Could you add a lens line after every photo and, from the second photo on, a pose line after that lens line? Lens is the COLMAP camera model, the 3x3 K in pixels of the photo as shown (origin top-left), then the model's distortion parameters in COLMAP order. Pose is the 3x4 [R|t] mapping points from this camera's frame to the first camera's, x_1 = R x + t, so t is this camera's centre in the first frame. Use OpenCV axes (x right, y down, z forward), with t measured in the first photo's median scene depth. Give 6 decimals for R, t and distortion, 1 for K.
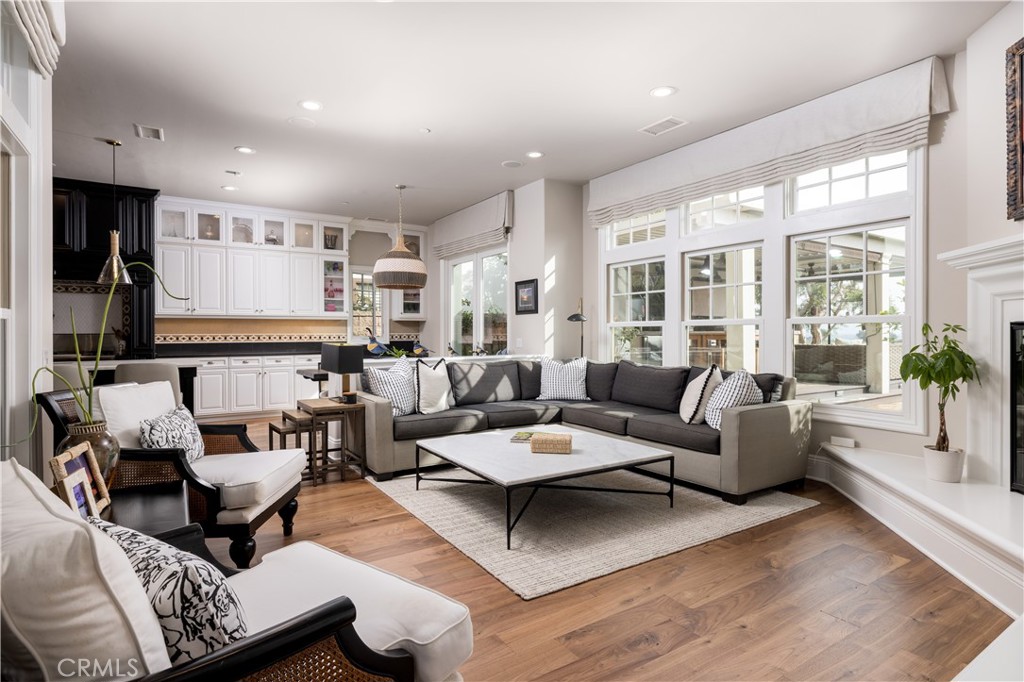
lens RADIAL K [[511.8, 0, 512.0], [0, 511.8, 341.0], [0, 0, 1]] dist [-0.011416, 0.000927]
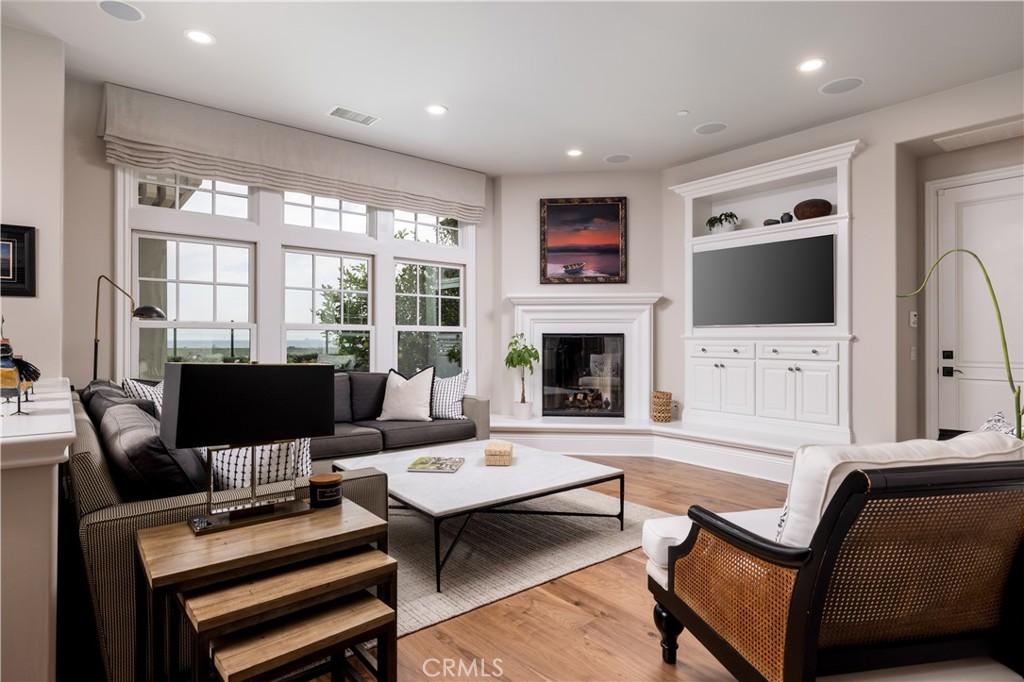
lens RADIAL K [[552.3, 0, 480.4], [0, 552.3, 341.8], [0, 0, 1]] dist [-0.001011, -0.000806]
pose [[-0.061197, -0.003809, 0.998118, -0.850285], [0.011958, 0.999918, 0.004549, -0.011742], [-0.998054, 0.012214, -0.061147, 0.981886]]
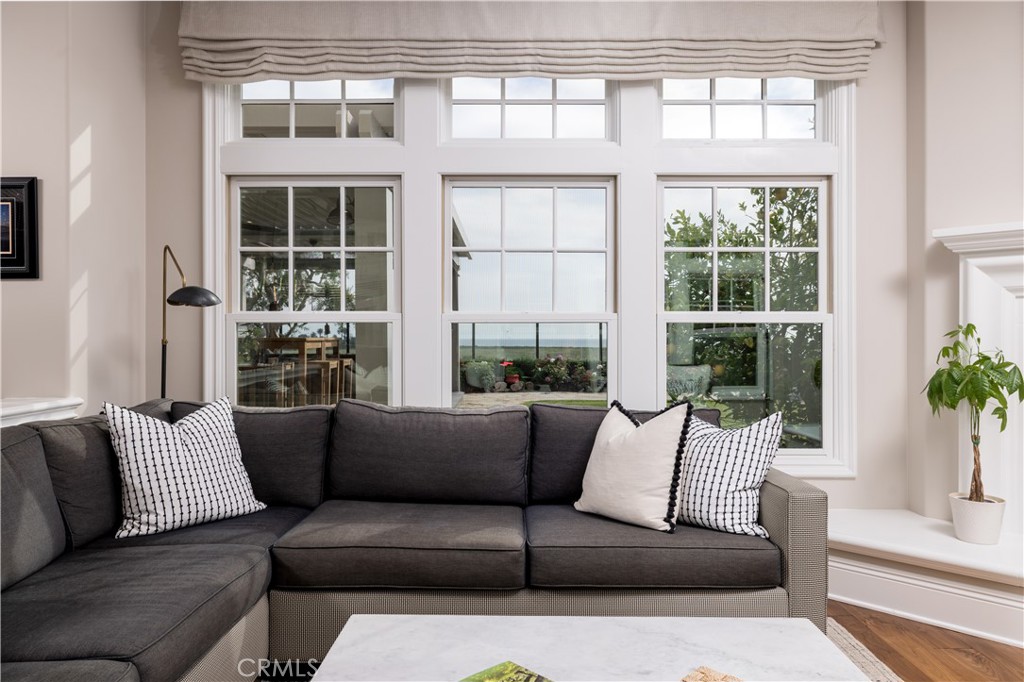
lens RADIAL K [[685.4, 0, 512.0], [0, 685.4, 341.0], [0, 0, 1]] dist [-0.003982, 0.001474]
pose [[0.552442, -0.010121, 0.833490, -0.260418], [0.010709, 0.999930, 0.005044, -0.018303], [-0.833483, 0.006139, 0.552512, 0.783168]]
